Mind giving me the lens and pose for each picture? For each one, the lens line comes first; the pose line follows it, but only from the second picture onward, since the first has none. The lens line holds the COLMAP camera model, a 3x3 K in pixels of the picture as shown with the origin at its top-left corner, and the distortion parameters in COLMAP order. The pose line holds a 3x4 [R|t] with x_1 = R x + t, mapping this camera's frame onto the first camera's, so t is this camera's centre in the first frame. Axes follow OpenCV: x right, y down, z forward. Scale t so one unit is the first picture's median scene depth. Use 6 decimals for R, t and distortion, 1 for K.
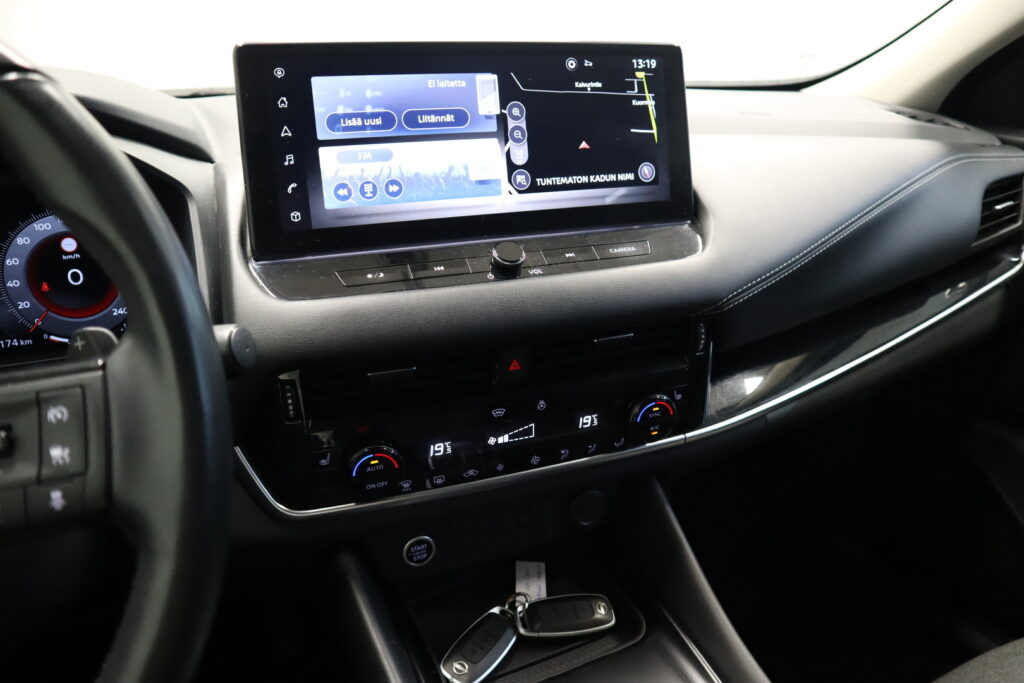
lens RADIAL K [[717.3, 0, 514.8], [0, 717.3, 341.0], [0, 0, 1]] dist [-0.110822, 0.047467]
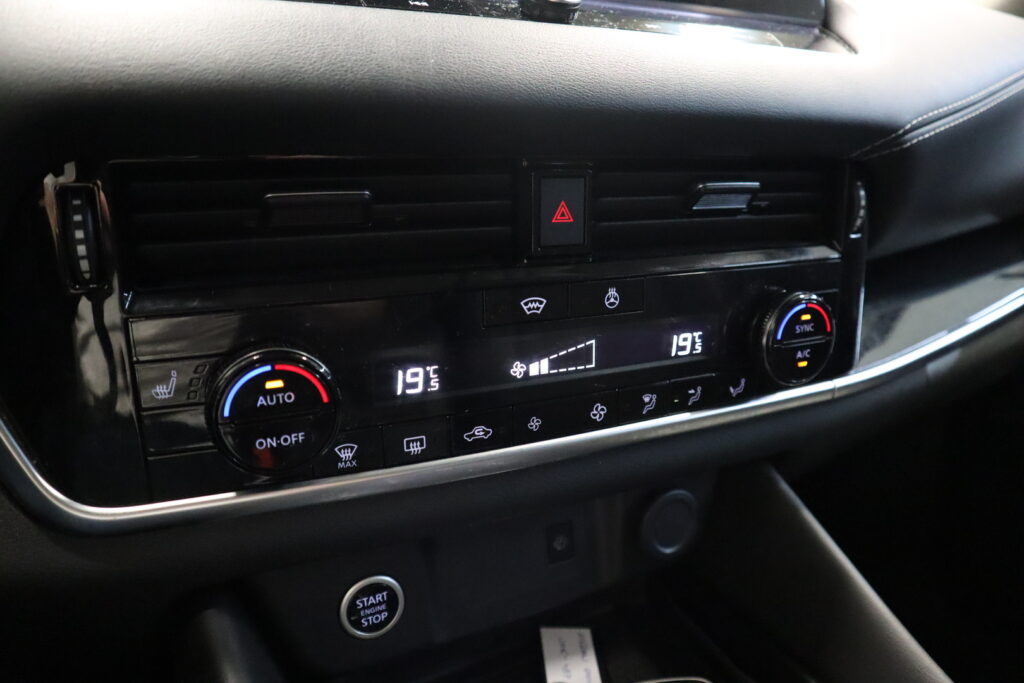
lens RADIAL K [[717.3, 0, 517.2], [0, 717.3, 347.4], [0, 0, 1]] dist [-0.110822, 0.047467]
pose [[0.996447, -0.016063, 0.082678, -0.075929], [0.025916, 0.992494, -0.119514, 0.188609], [-0.080138, 0.121232, 0.989384, 0.505868]]
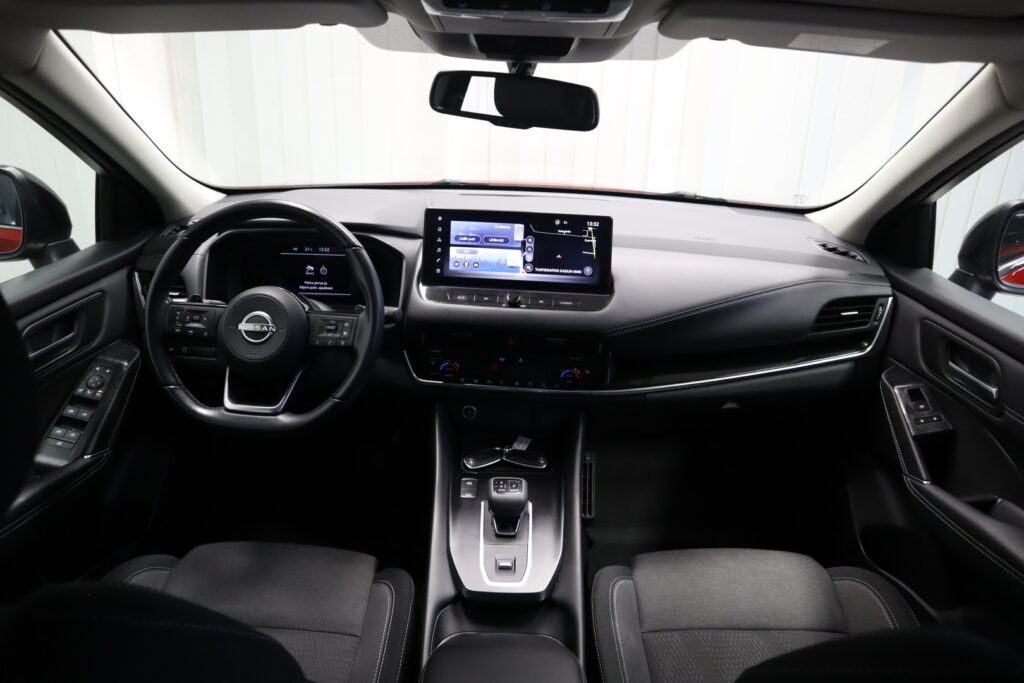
lens RADIAL K [[717.3, 0, 514.9], [0, 717.3, 333.9], [0, 0, 1]] dist [-0.110822, 0.047467]
pose [[0.909124, 0.187267, -0.372053, 0.920279], [-0.188223, 0.981534, 0.034111, -0.078627], [0.371571, 0.039018, 0.927584, -1.281007]]
